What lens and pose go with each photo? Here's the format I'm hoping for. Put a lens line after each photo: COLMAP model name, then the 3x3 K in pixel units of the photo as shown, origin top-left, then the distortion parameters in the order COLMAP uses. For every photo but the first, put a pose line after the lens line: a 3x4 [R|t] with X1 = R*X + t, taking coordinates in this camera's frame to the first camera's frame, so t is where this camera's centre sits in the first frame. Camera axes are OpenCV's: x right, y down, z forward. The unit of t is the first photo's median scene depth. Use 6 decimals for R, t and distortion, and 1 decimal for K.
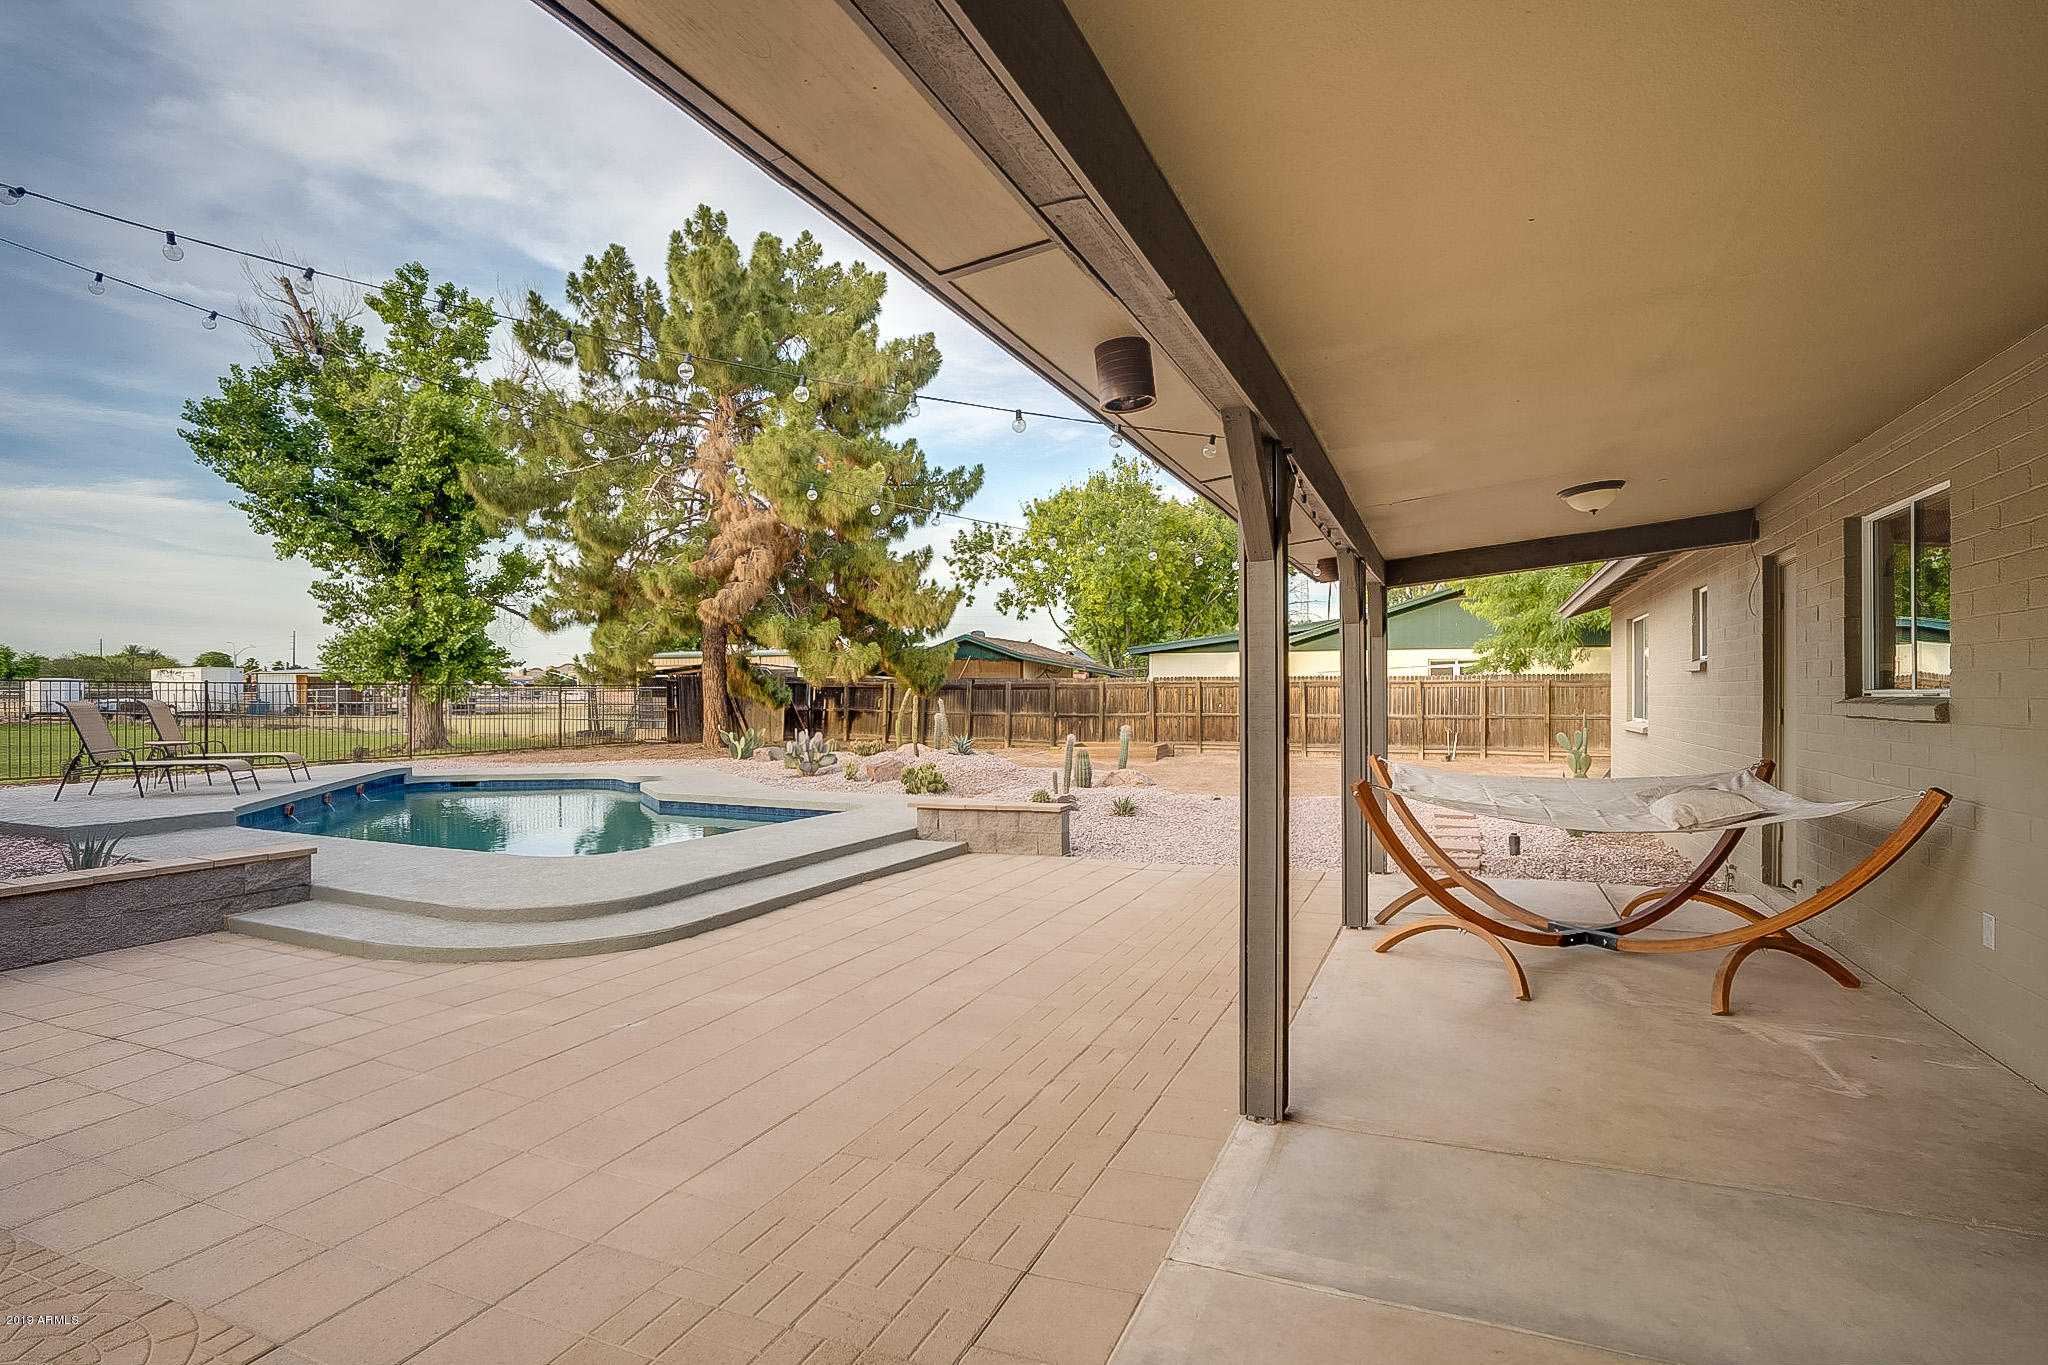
lens RADIAL K [[967.3, 0, 1017.8], [0, 967.3, 658.6], [0, 0, 1]] dist [-0.028452, 0.000171]
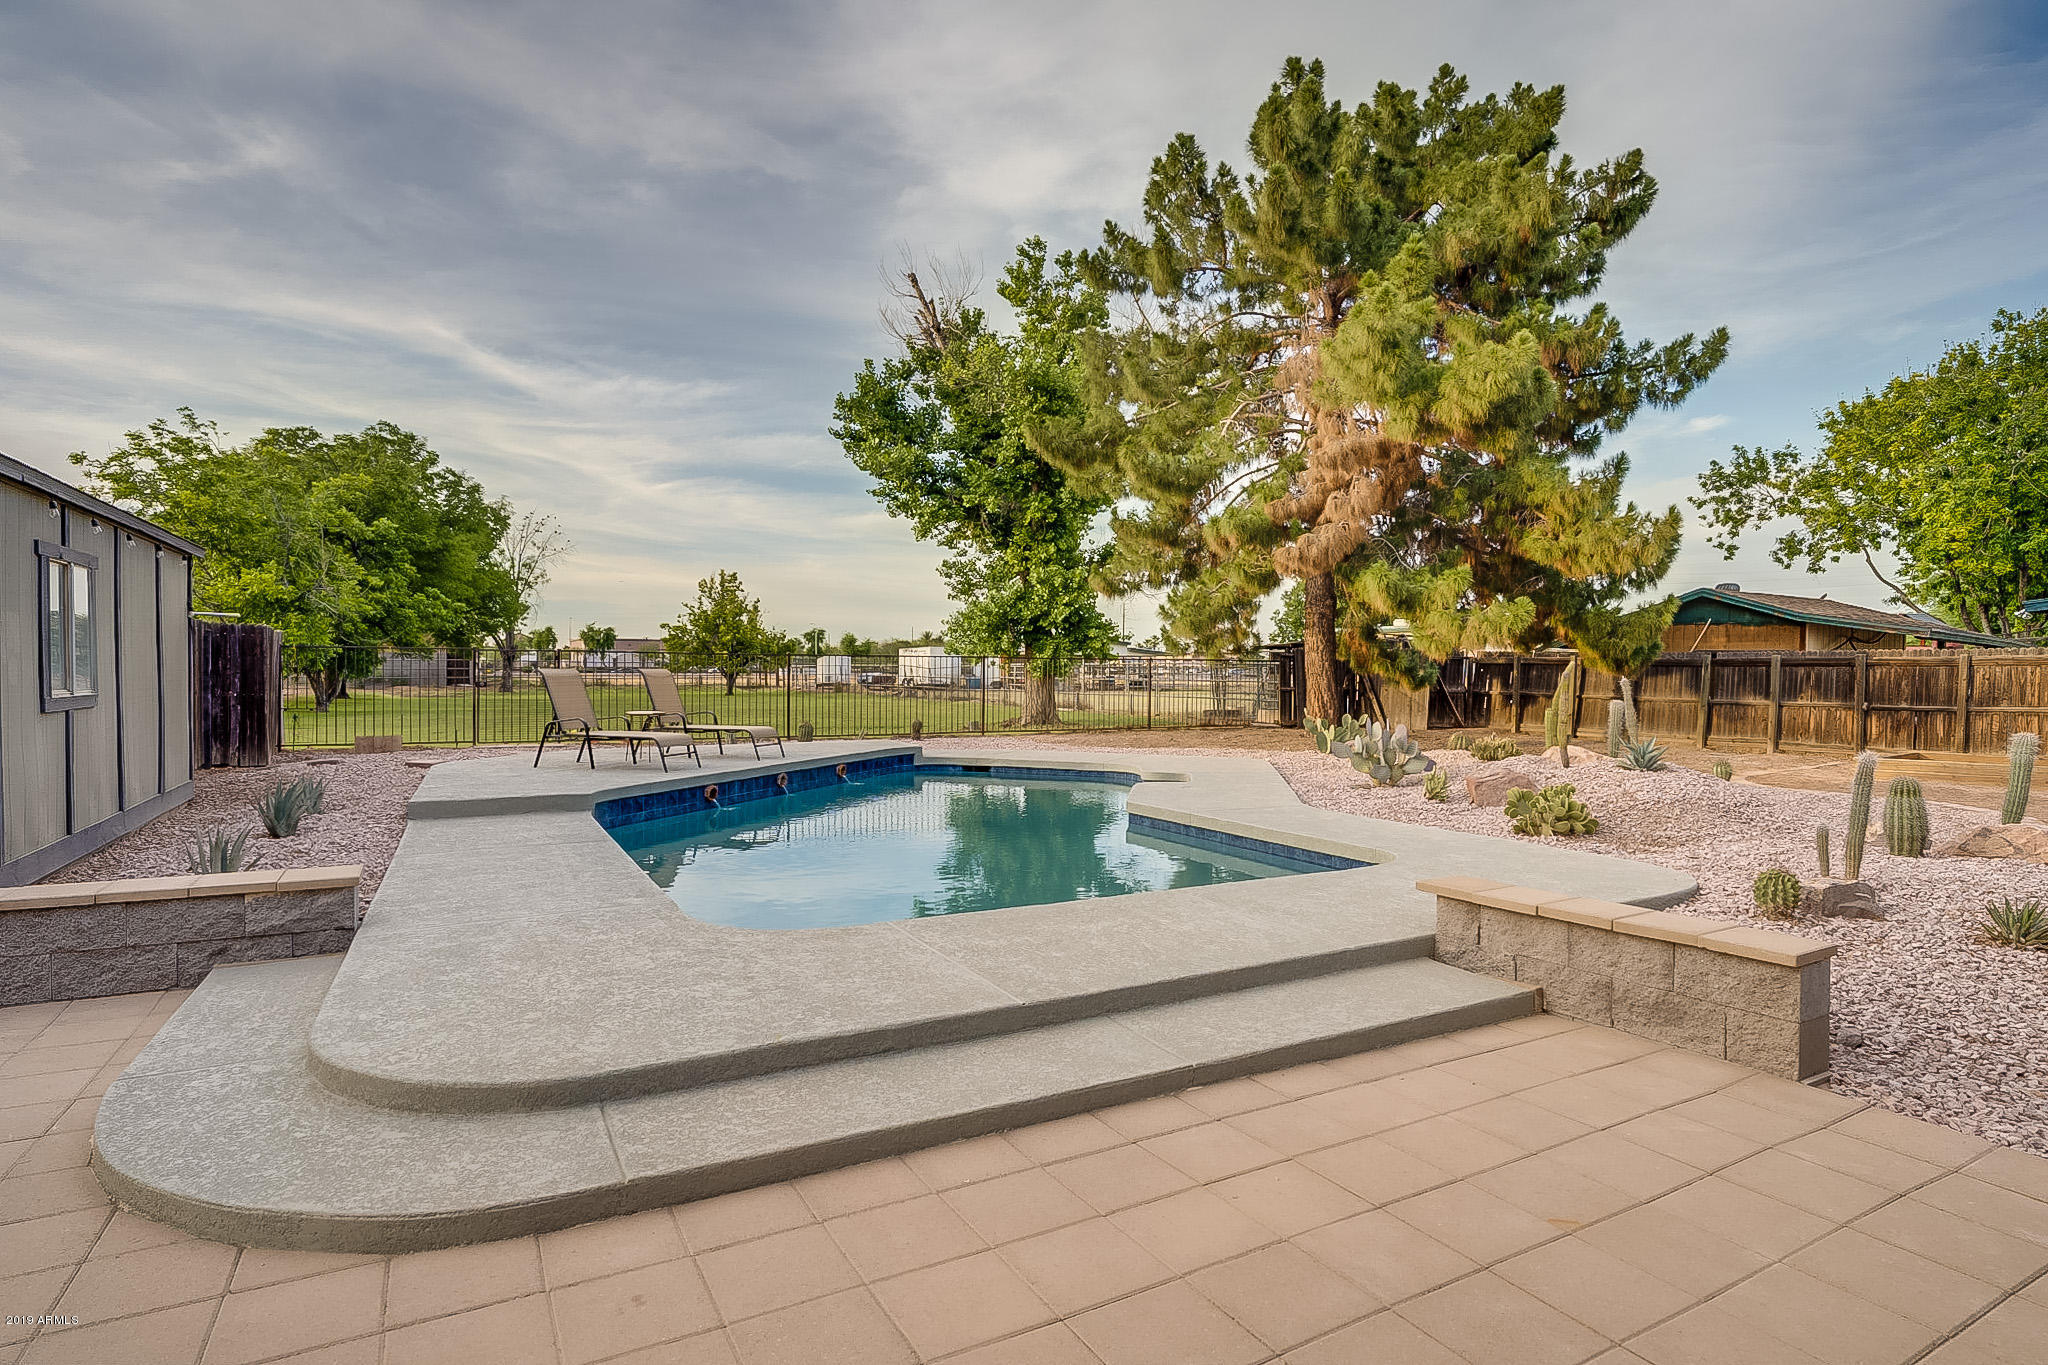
lens RADIAL K [[1023.2, 0, 991.1], [0, 1023.2, 679.2], [0, 0, 1]] dist [-0.032368, 0.009128]
pose [[0.774018, 0.011685, -0.633056, 0.015267], [0.015518, 0.999179, 0.037416, 0.008182], [0.632974, -0.038784, 0.773201, 0.160342]]
